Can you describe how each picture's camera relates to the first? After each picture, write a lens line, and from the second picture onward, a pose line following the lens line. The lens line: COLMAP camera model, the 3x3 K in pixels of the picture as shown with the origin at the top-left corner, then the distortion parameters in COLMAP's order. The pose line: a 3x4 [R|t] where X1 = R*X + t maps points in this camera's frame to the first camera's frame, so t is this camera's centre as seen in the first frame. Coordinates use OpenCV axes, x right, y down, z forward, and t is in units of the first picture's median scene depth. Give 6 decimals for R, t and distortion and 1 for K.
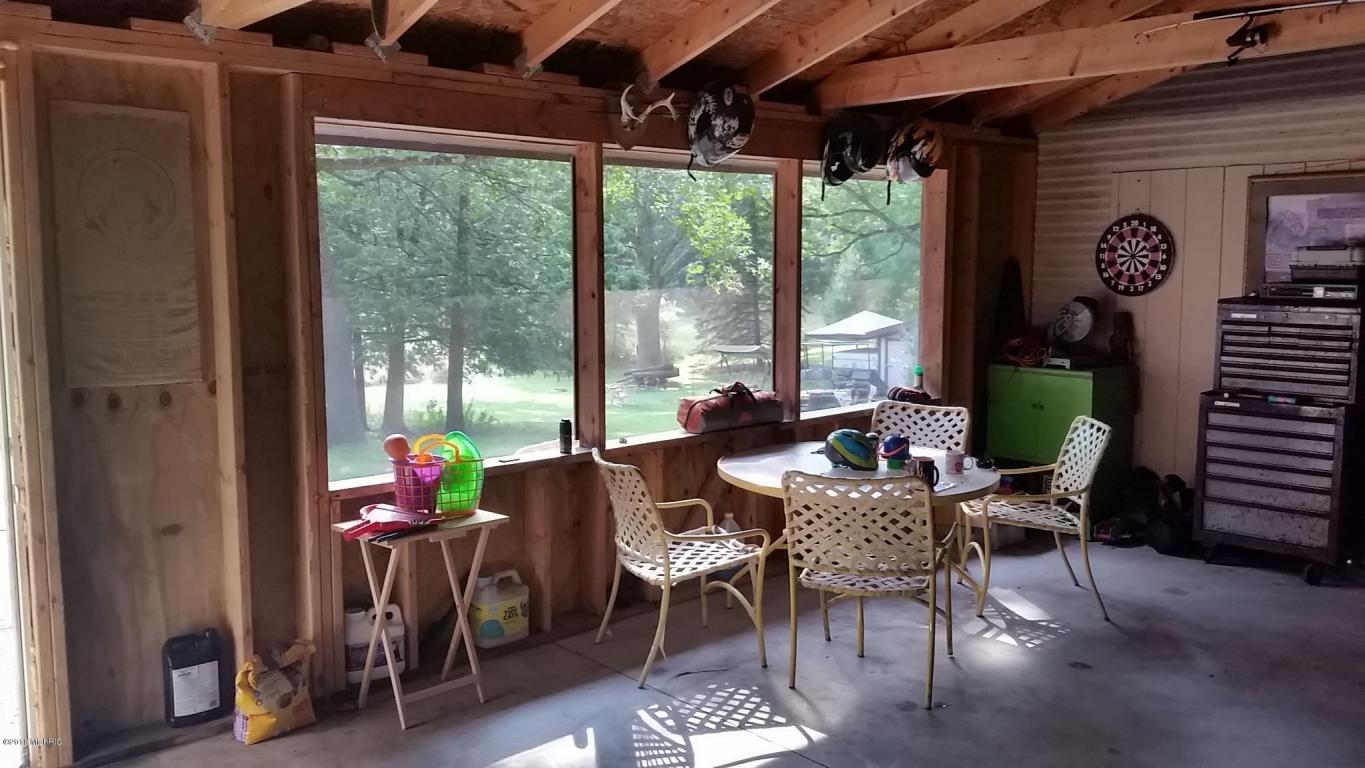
lens RADIAL K [[1120.3, 0, 673.8], [0, 1120.3, 383.0], [0, 0, 1]] dist [0.138625, -0.337610]
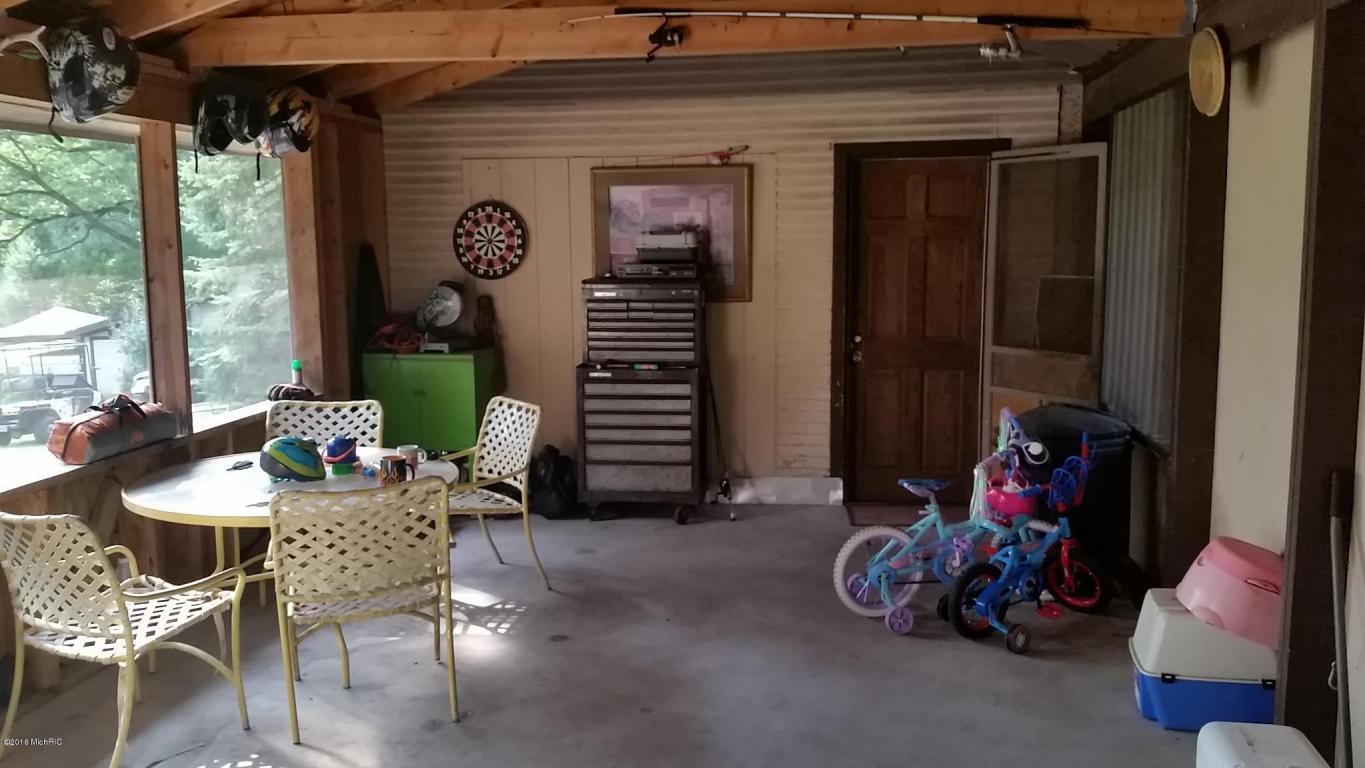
lens RADIAL K [[1120.3, 0, 673.8], [0, 1120.3, 383.0], [0, 0, 1]] dist [0.138625, -0.337610]
pose [[0.760602, -0.083211, 0.643864, -0.159191], [0.076909, 0.996317, 0.037907, -0.009246], [-0.644647, 0.020687, 0.764200, 0.118665]]
